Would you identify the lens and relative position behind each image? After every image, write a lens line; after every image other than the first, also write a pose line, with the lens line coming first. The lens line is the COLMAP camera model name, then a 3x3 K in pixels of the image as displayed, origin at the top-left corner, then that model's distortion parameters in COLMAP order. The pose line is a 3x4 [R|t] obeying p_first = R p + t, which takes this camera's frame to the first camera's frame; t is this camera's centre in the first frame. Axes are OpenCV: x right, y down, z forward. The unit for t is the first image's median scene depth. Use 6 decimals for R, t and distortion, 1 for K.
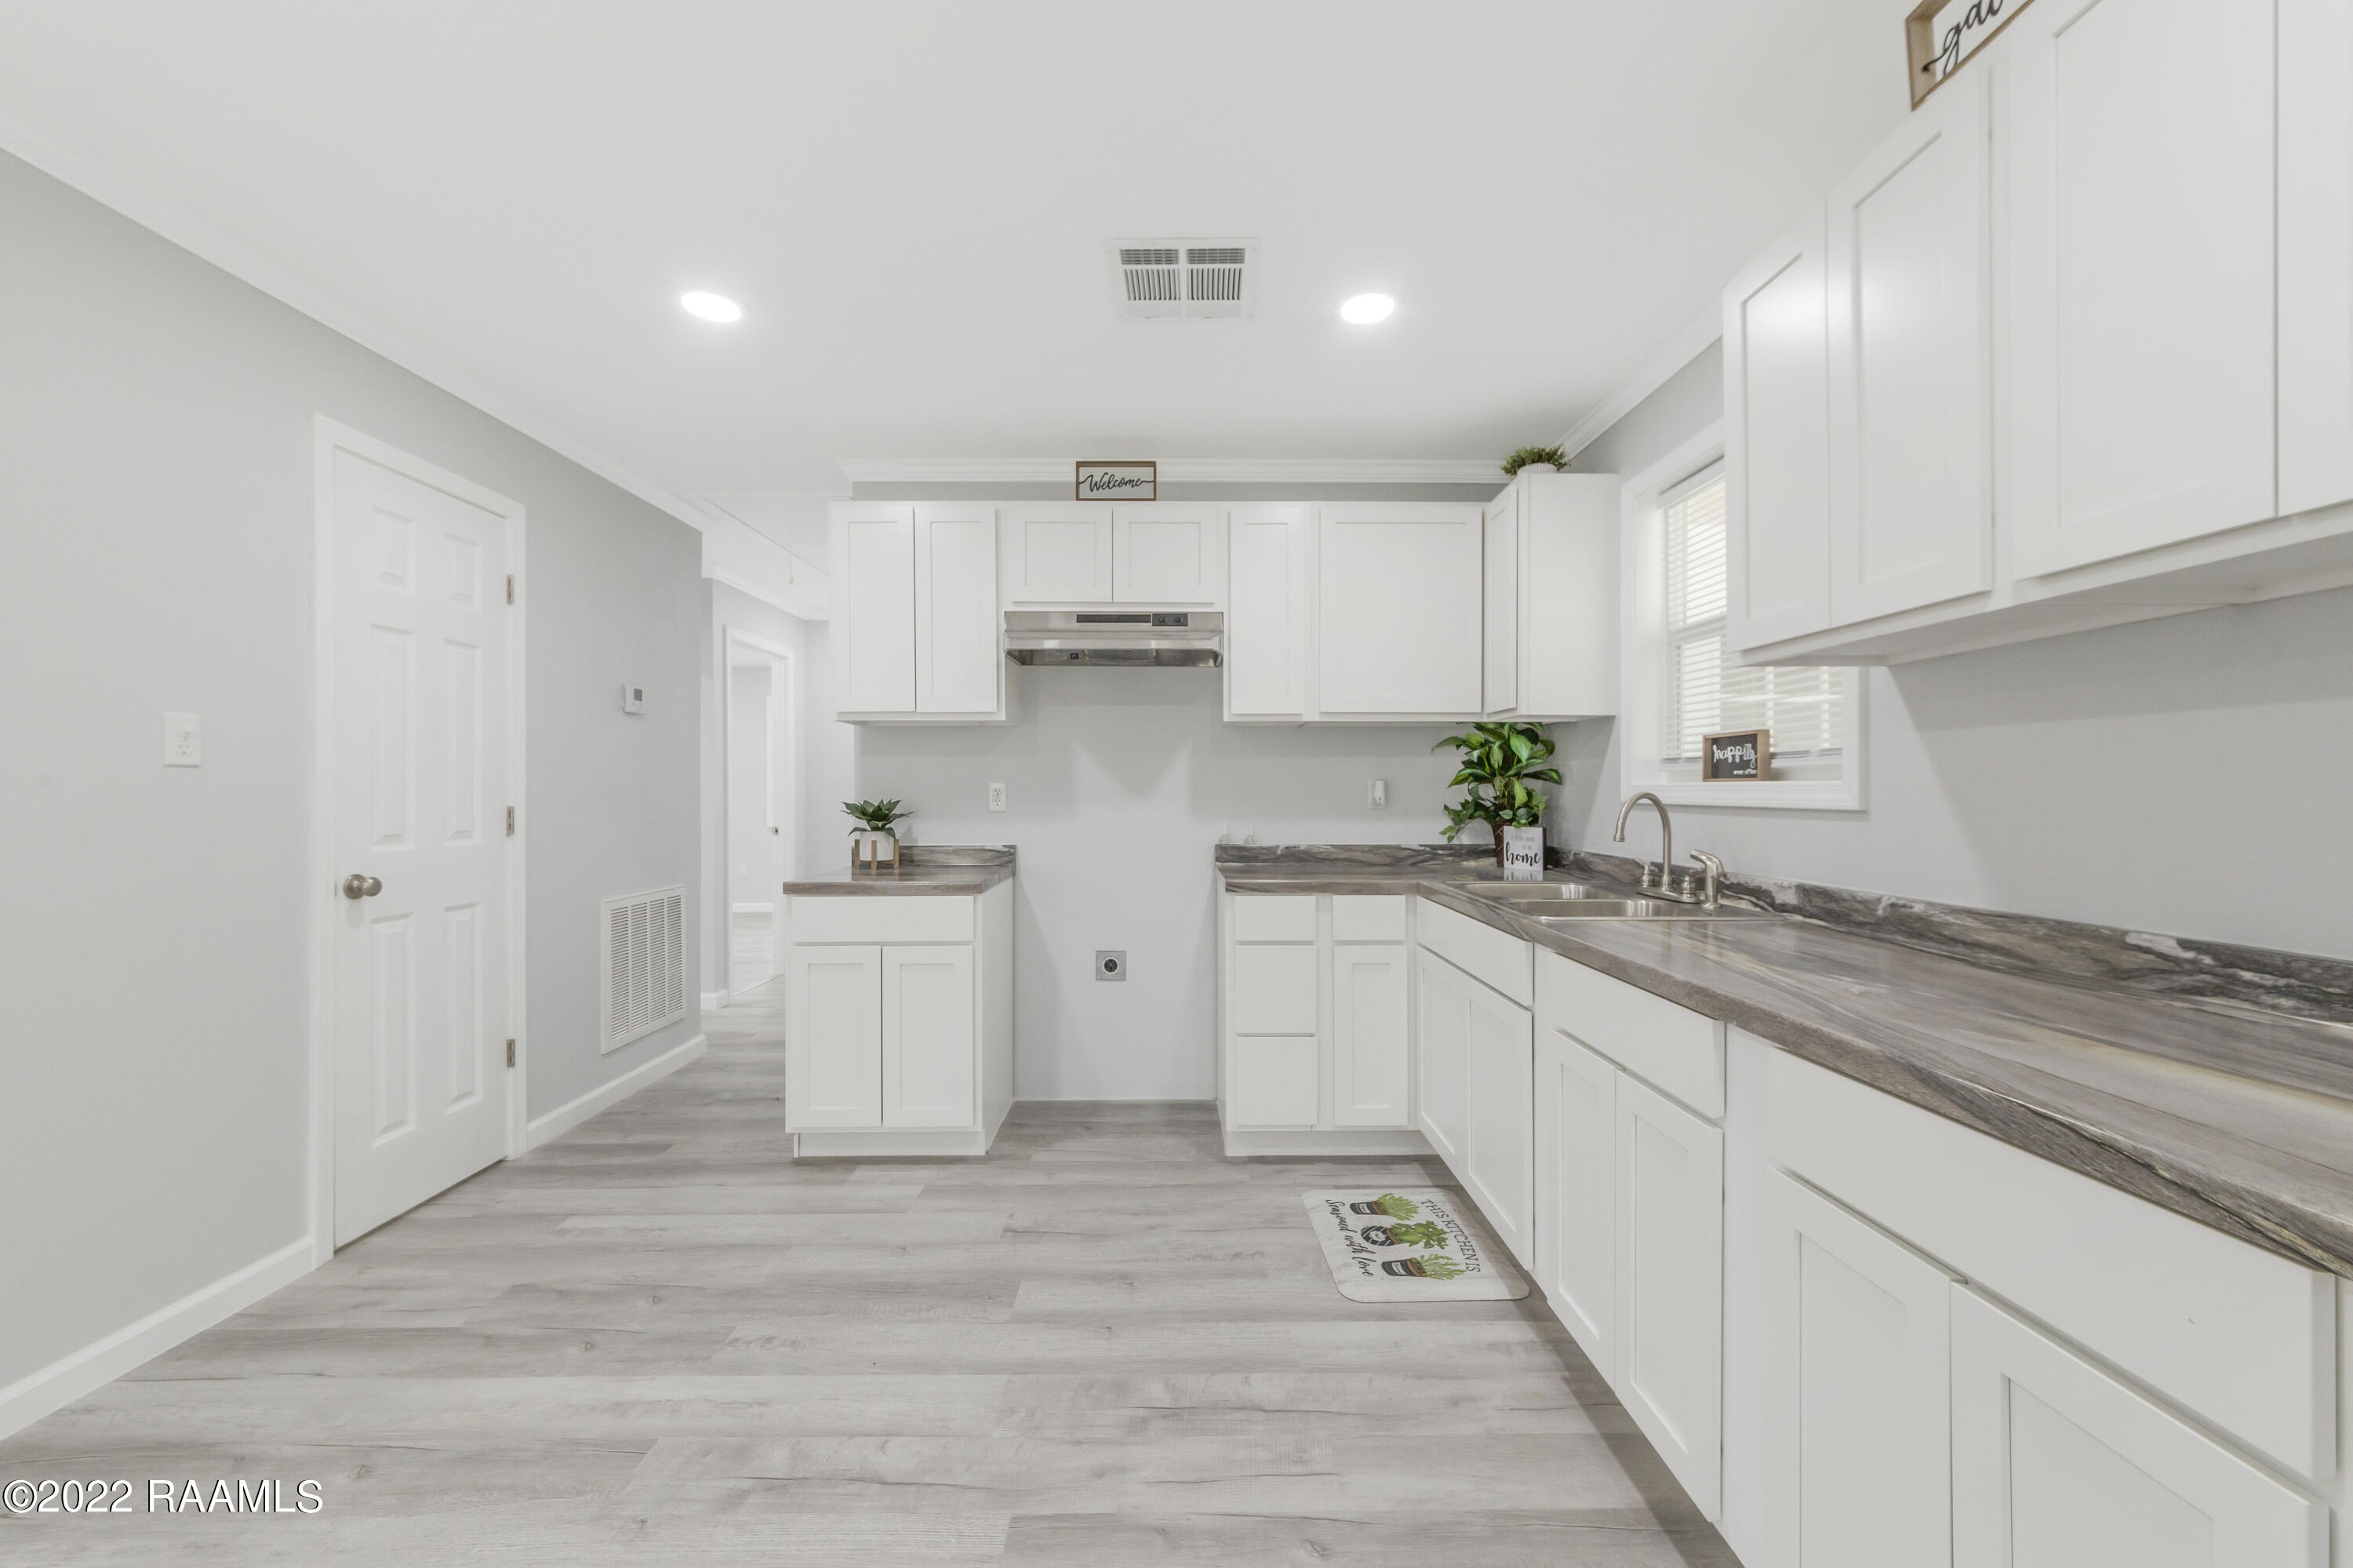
lens RADIAL K [[915.8, 0, 1174.5], [0, 915.8, 789.1], [0, 0, 1]] dist [-0.001269, 0.002330]
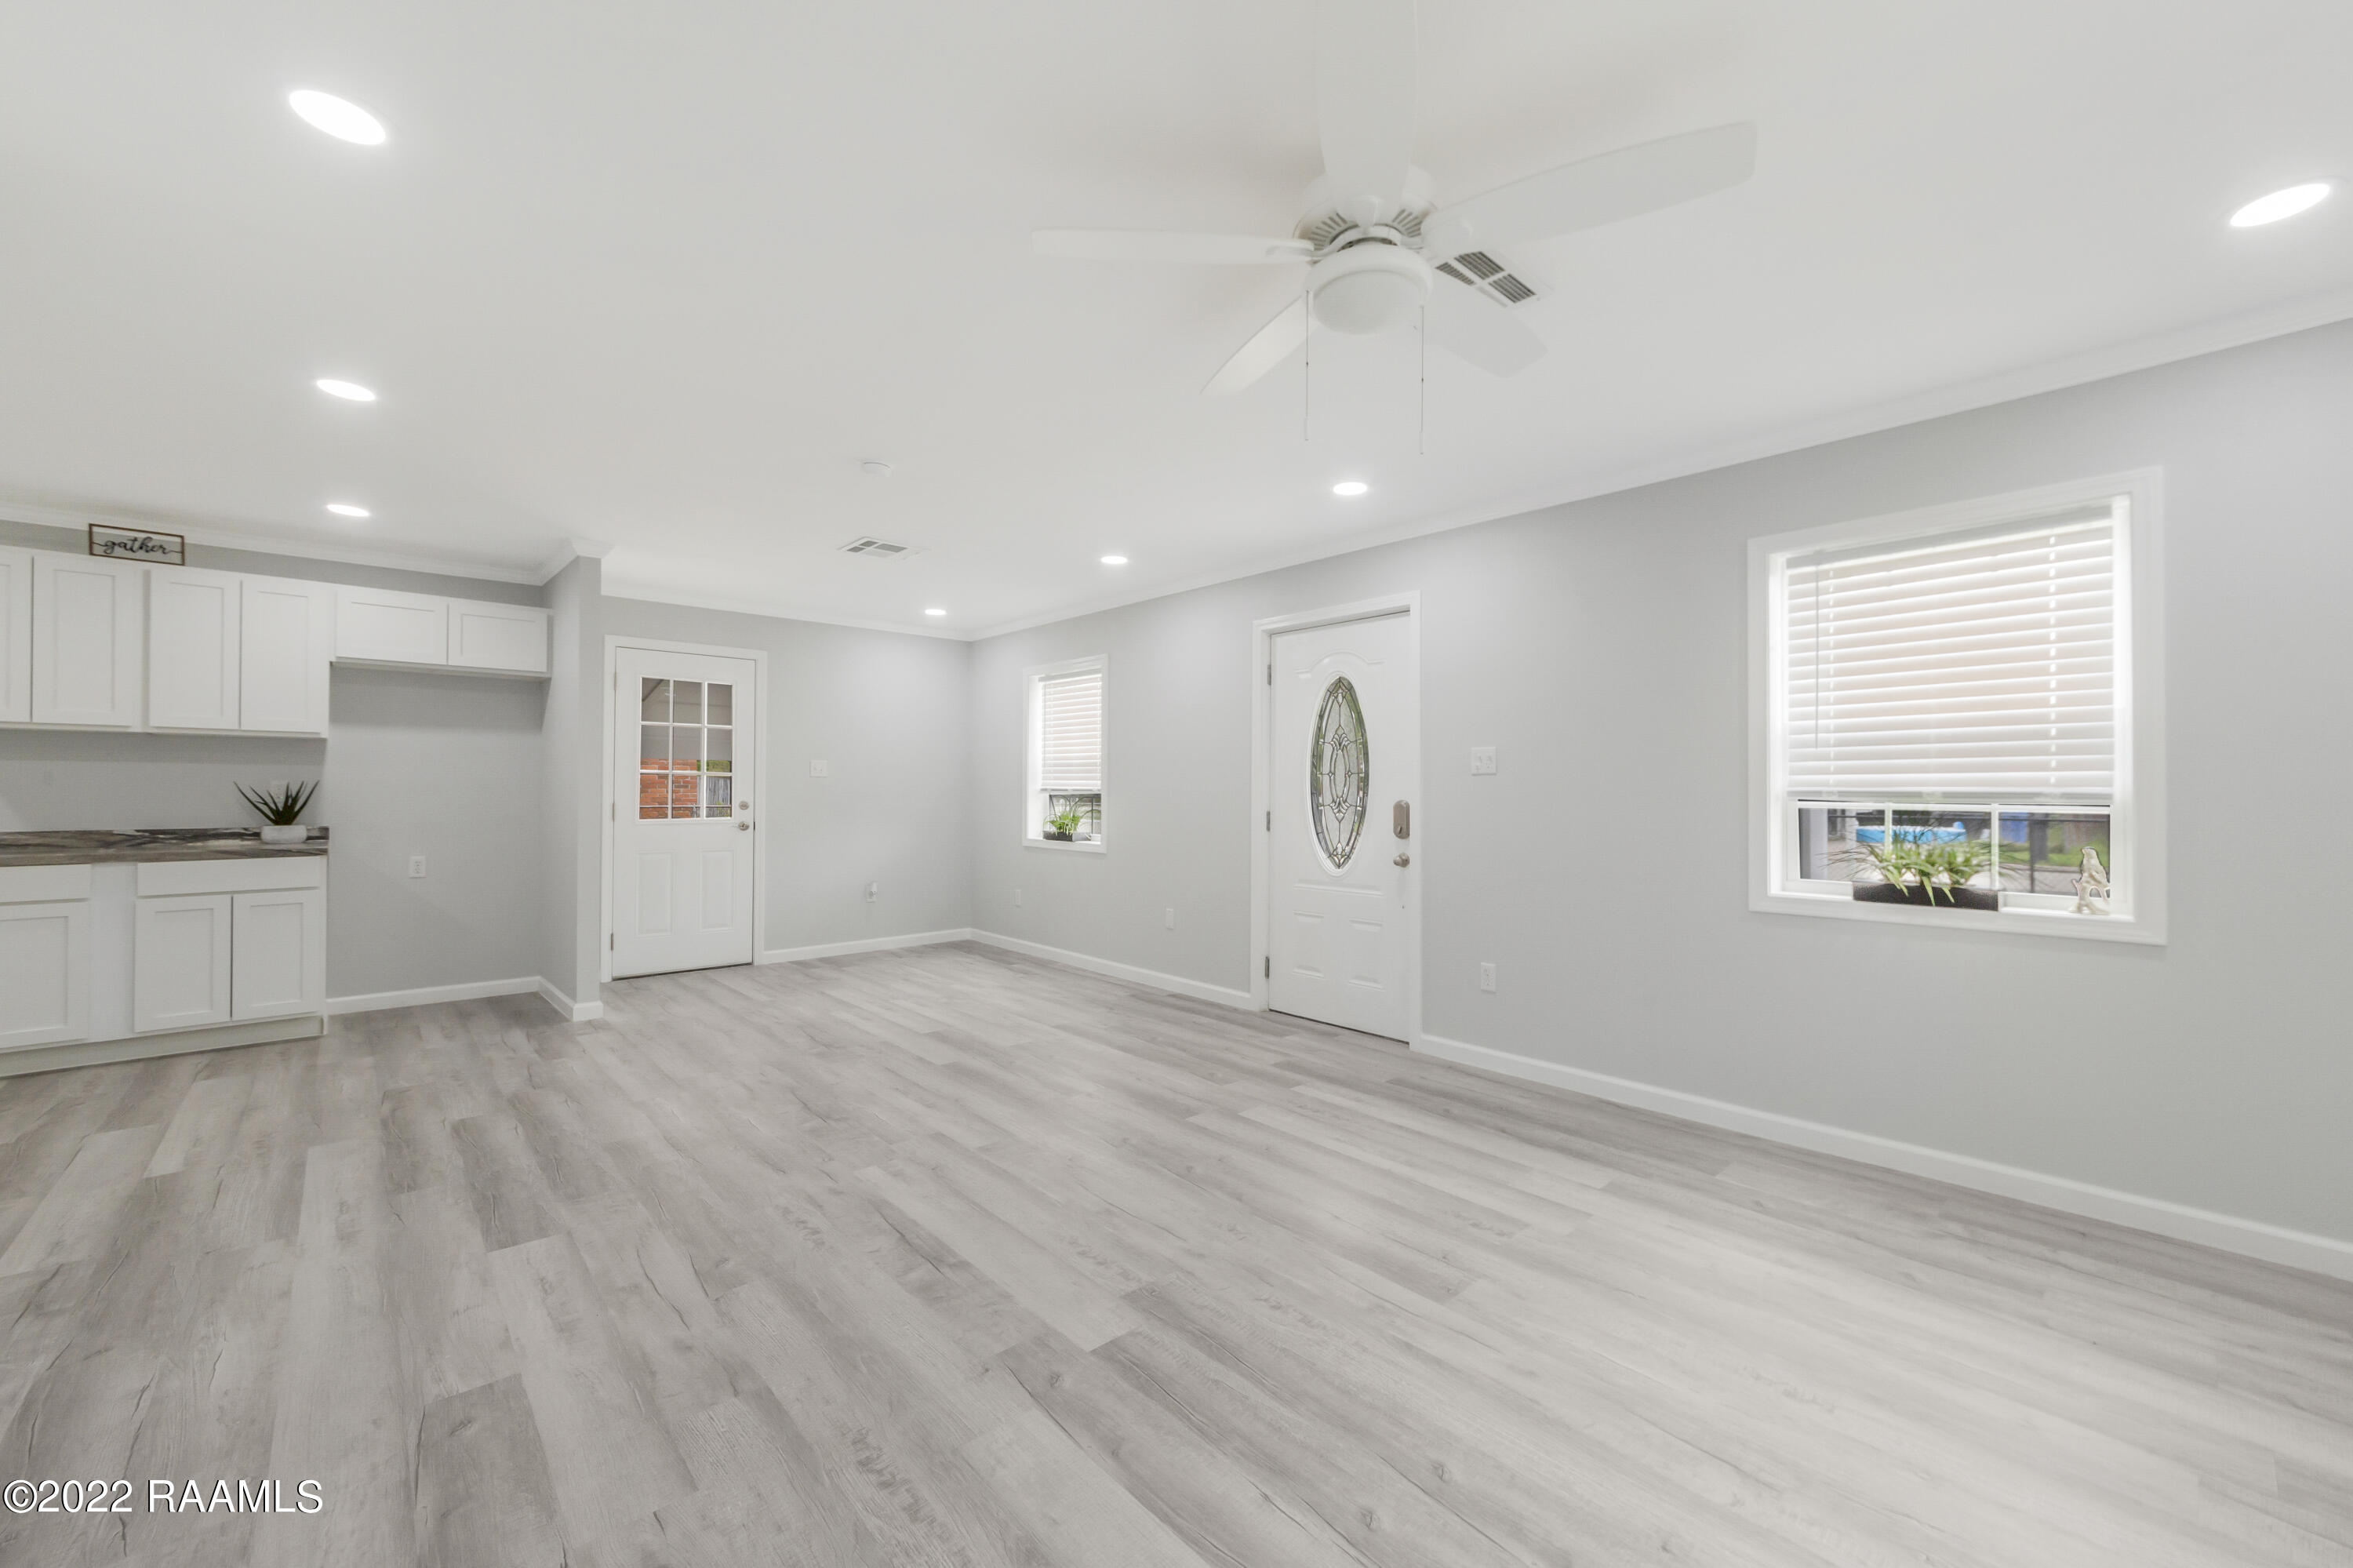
lens RADIAL K [[915.8, 0, 1186.2], [0, 915.8, 787.9], [0, 0, 1]] dist [-0.001269, 0.002330]
pose [[-0.671390, 0.002028, 0.741102, -1.765219], [-0.004591, 0.999966, -0.006895, 0.005532], [-0.741090, -0.008032, -0.671358, 0.171070]]
